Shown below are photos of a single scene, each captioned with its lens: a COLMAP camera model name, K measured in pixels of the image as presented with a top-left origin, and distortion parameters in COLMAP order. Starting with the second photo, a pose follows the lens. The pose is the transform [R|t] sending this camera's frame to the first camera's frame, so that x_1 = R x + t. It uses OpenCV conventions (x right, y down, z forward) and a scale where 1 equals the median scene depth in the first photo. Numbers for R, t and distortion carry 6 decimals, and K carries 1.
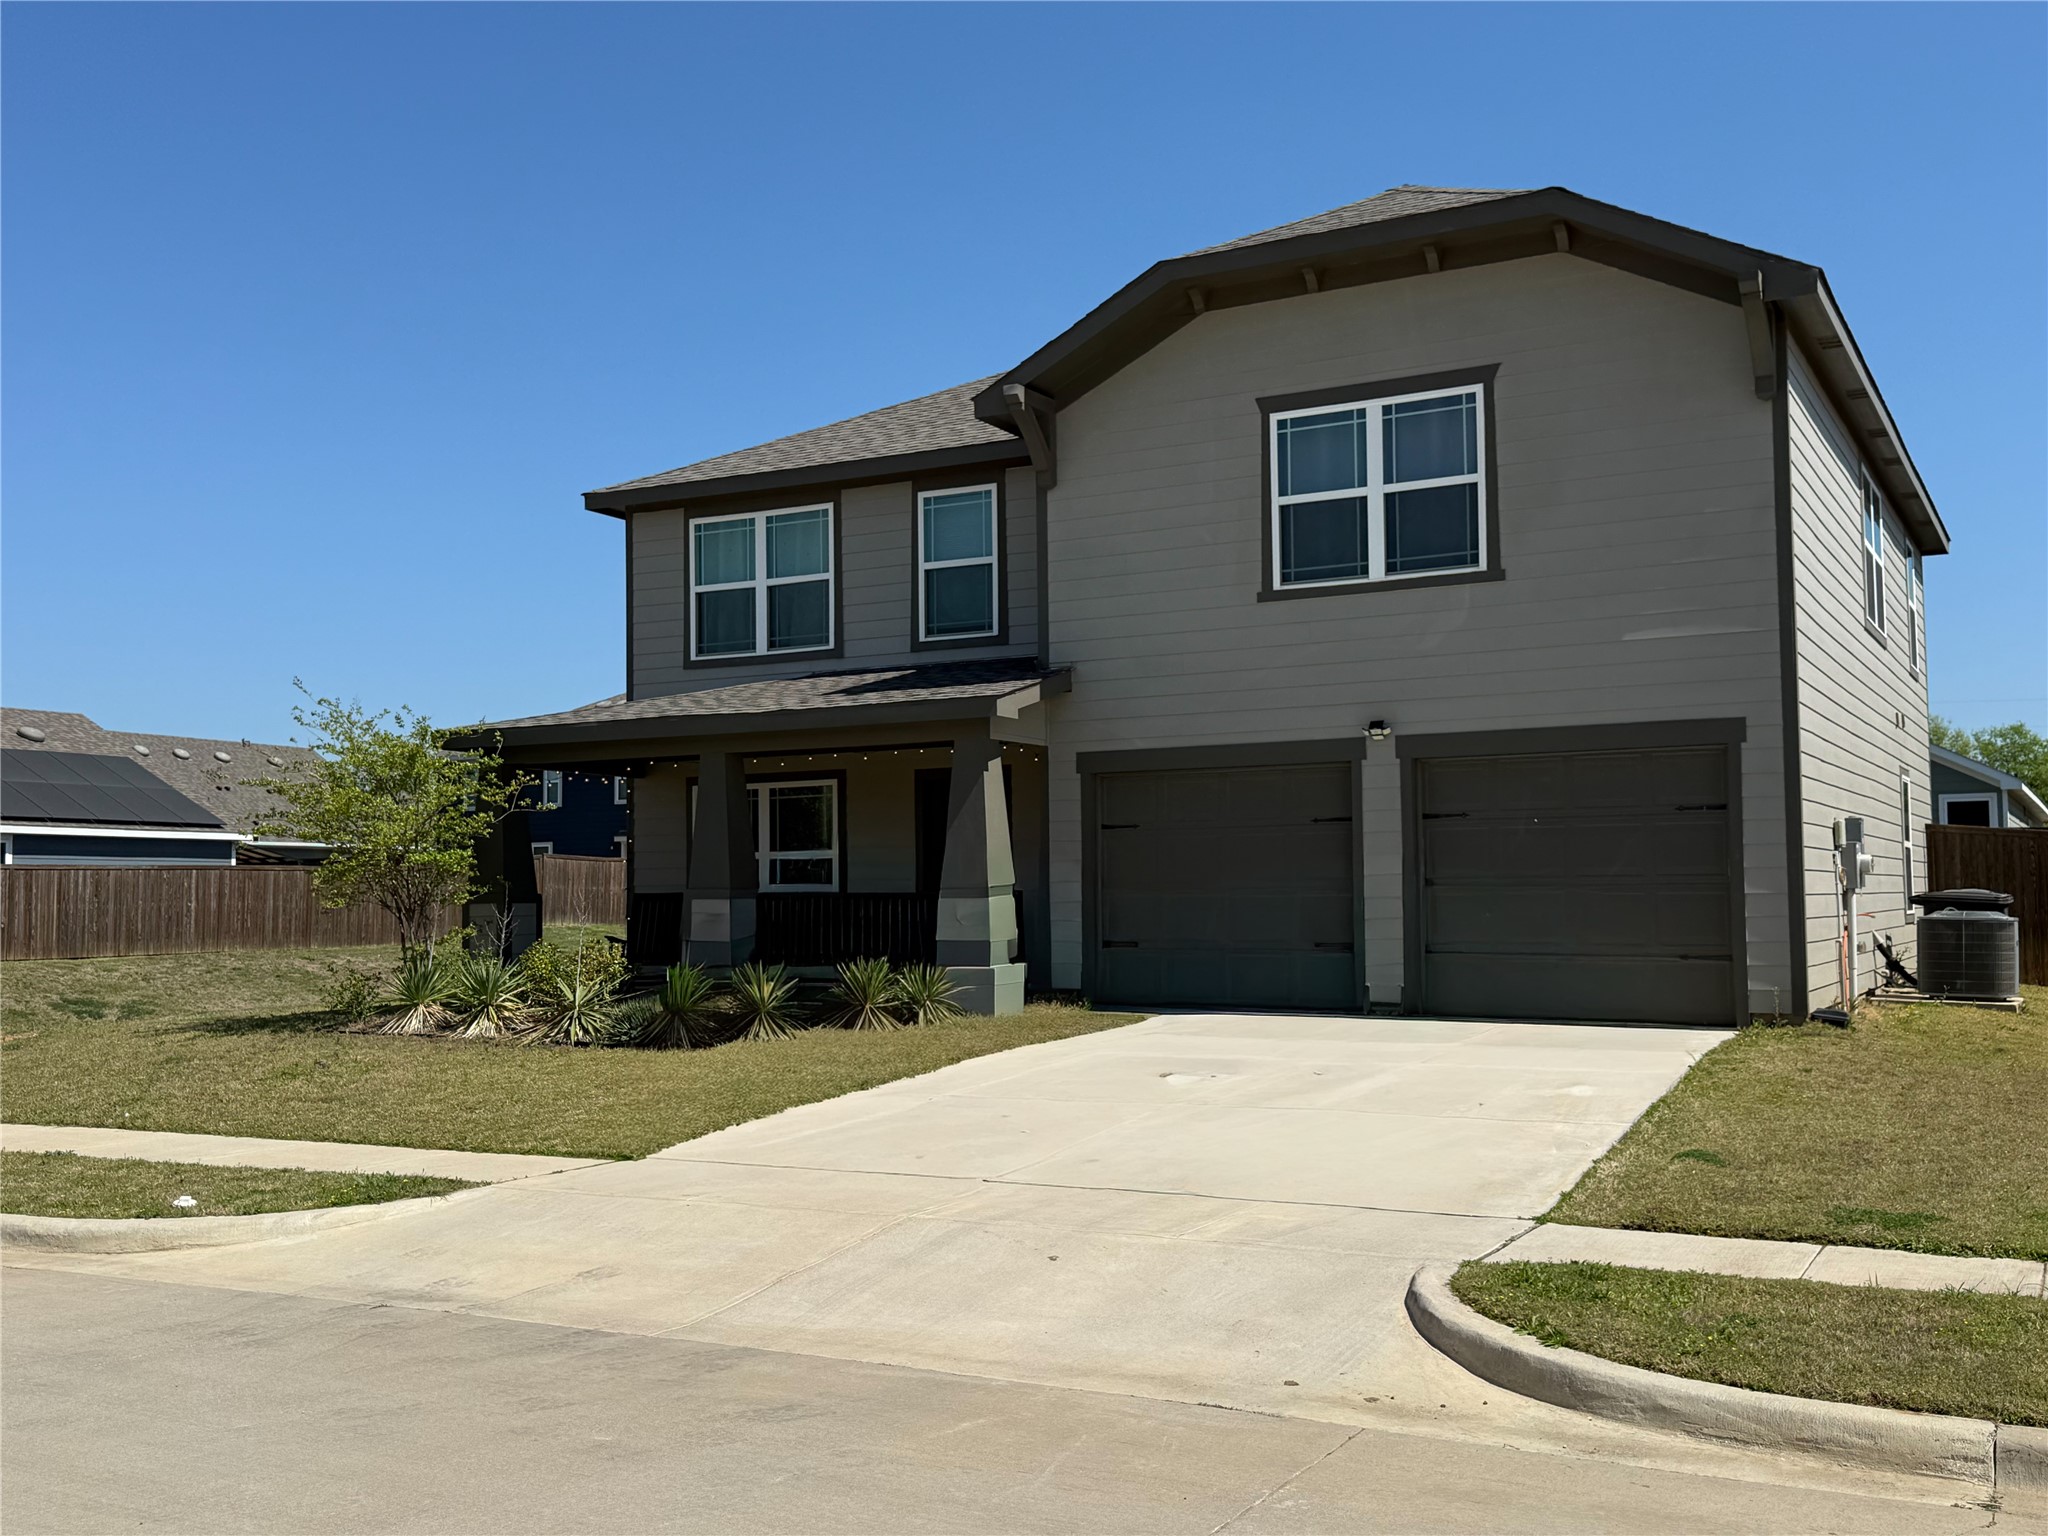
lens RADIAL K [[2044.6, 0, 1019.4], [0, 2044.6, 774.5], [0, 0, 1]] dist [0.092013, -0.008748]
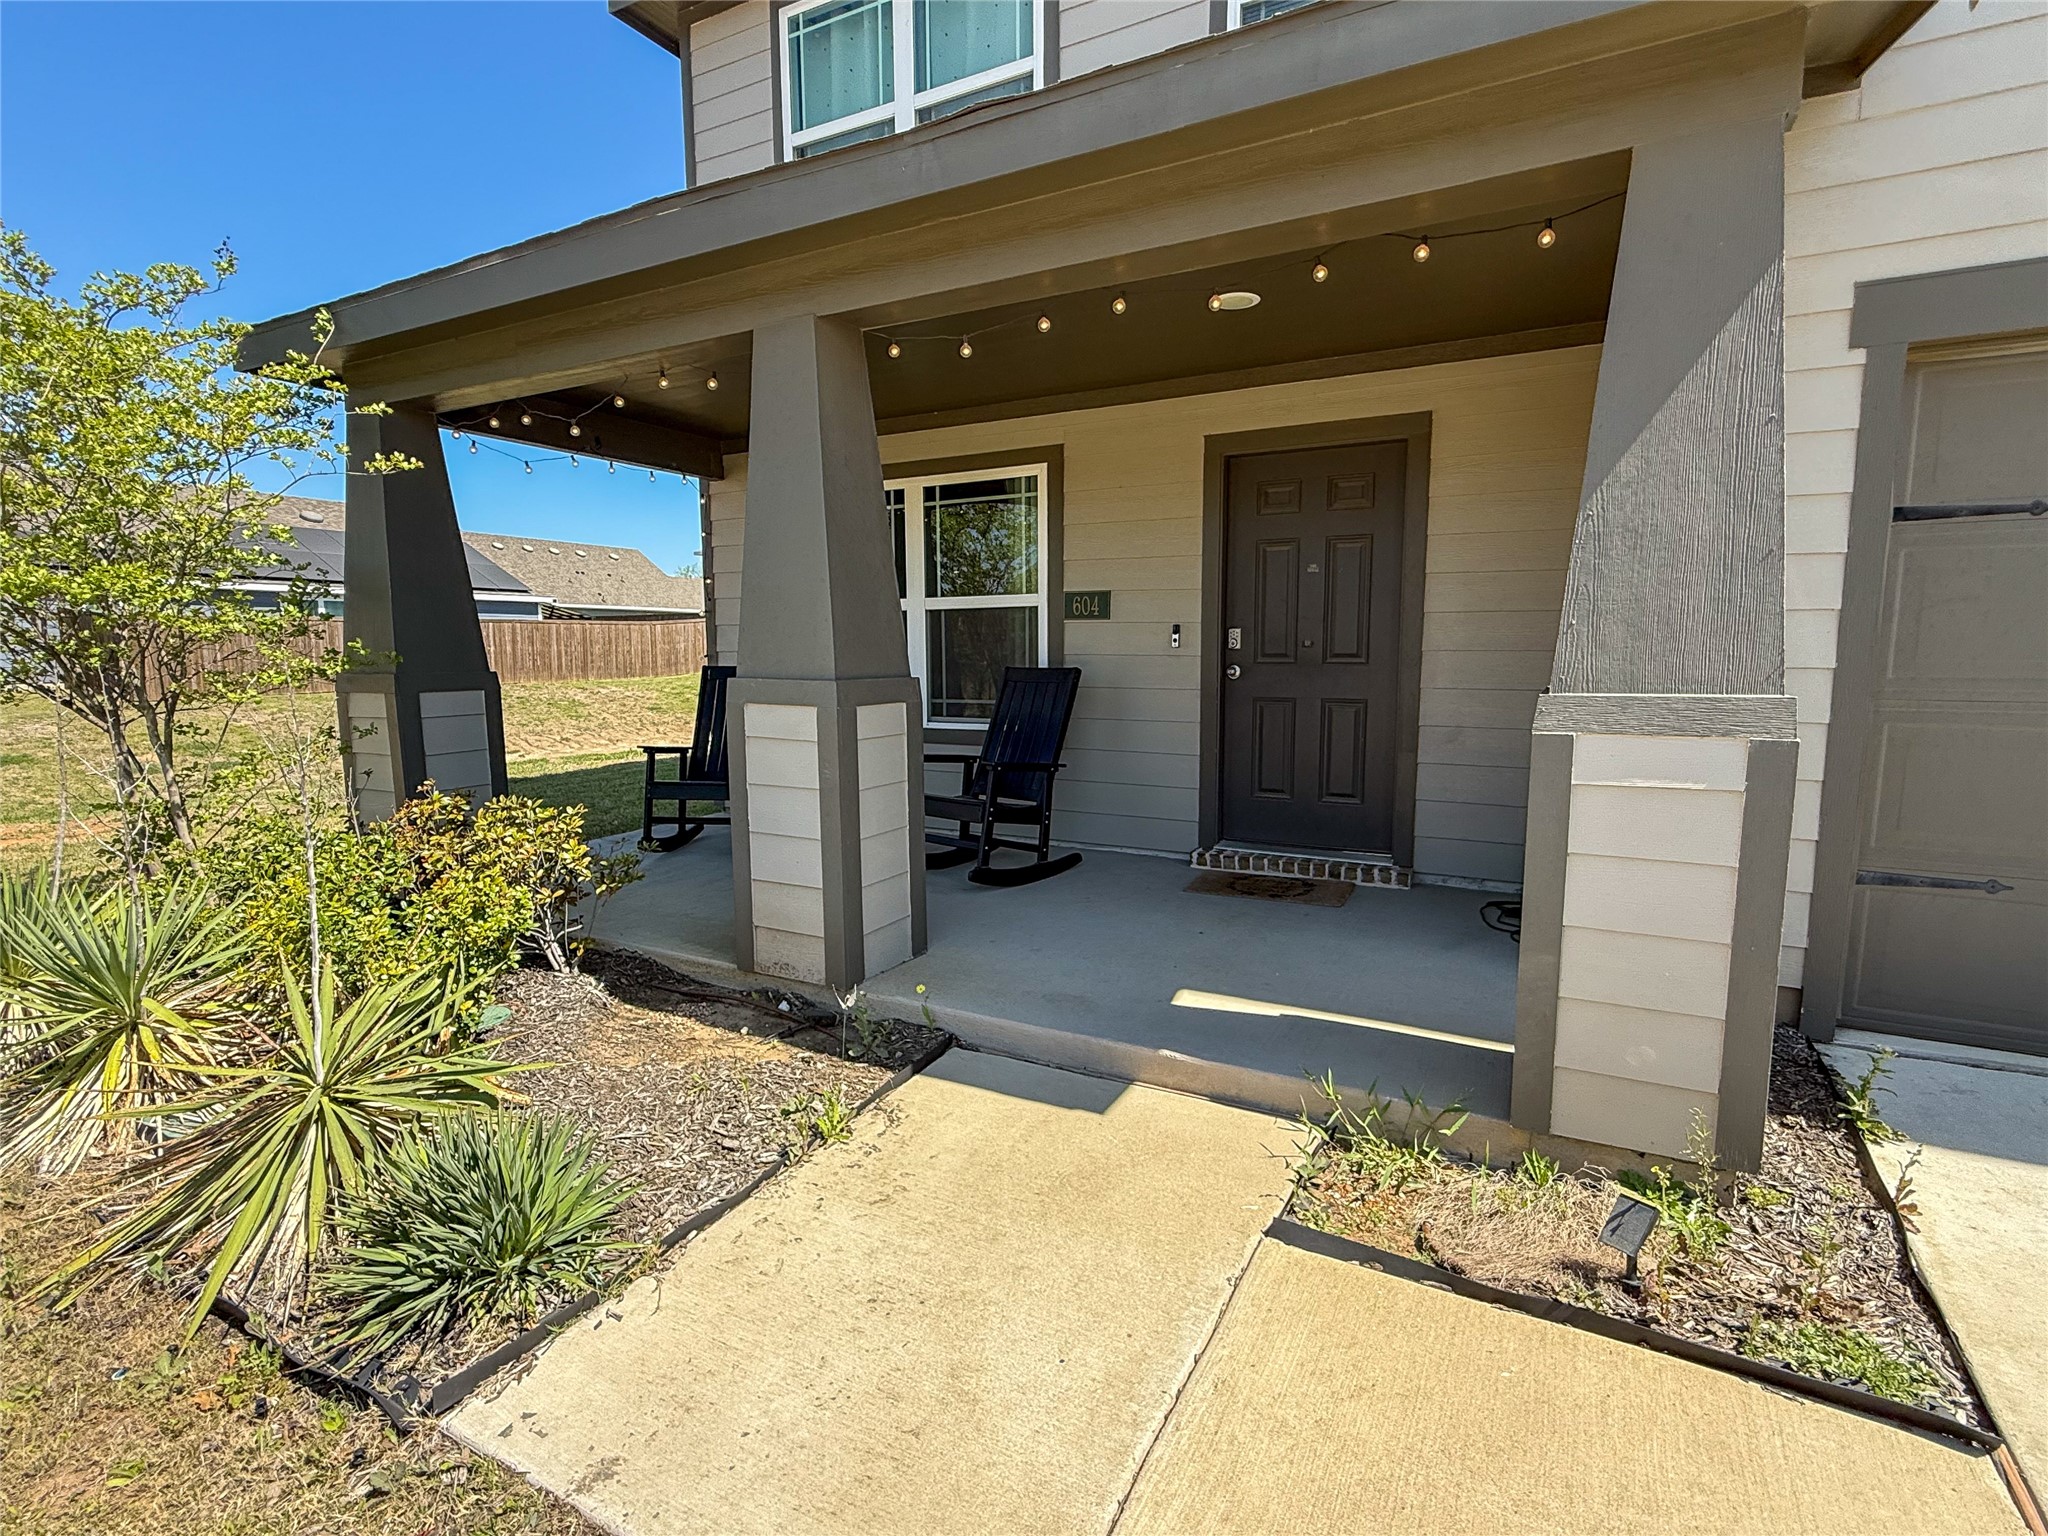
lens RADIAL K [[1008.0, 0, 1023.6], [0, 1008.0, 769.5], [0, 0, 1]] dist [-0.002206, 0.001198]
pose [[0.999901, 0.008309, -0.011317, -0.108744], [-0.006054, 0.982442, 0.186473, 0.038610], [0.012668, -0.186386, 0.982395, 0.853630]]
